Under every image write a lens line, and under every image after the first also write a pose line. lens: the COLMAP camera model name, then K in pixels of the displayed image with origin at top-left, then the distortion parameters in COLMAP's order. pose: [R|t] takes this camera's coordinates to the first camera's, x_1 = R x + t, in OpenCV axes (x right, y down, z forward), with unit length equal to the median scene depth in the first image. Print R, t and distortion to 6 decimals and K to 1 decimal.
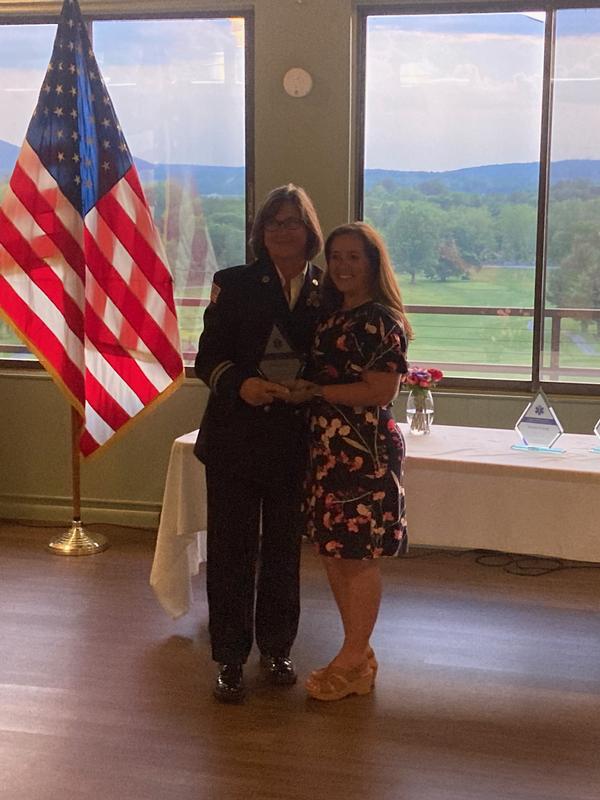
lens RADIAL K [[1317.6, 0, 300.0], [0, 1317.6, 400.0], [0, 0, 1]] dist [0.258979, 0.016813]
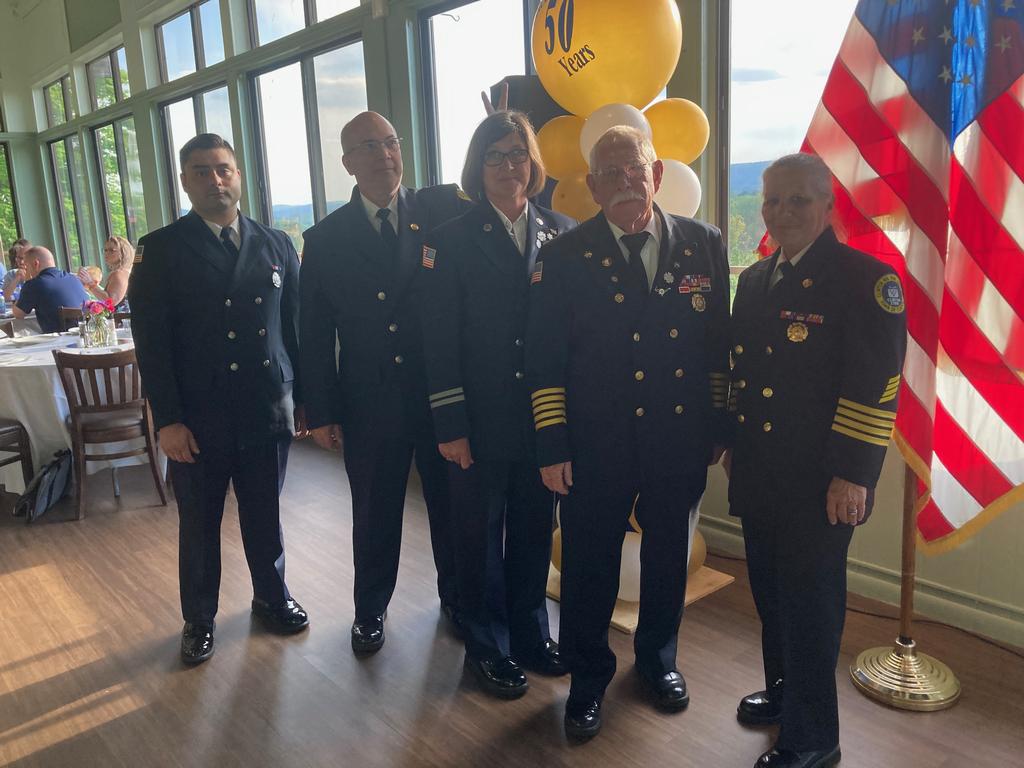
lens RADIAL K [[837.5, 0, 504.0], [0, 837.5, 385.6], [0, 0, 1]] dist [0.005062, 0.008329]
pose [[0.806944, 0.072158, -0.586204, -0.098361], [-0.016004, 0.994816, 0.100426, -0.065697], [0.590411, -0.071656, 0.803915, 0.587646]]
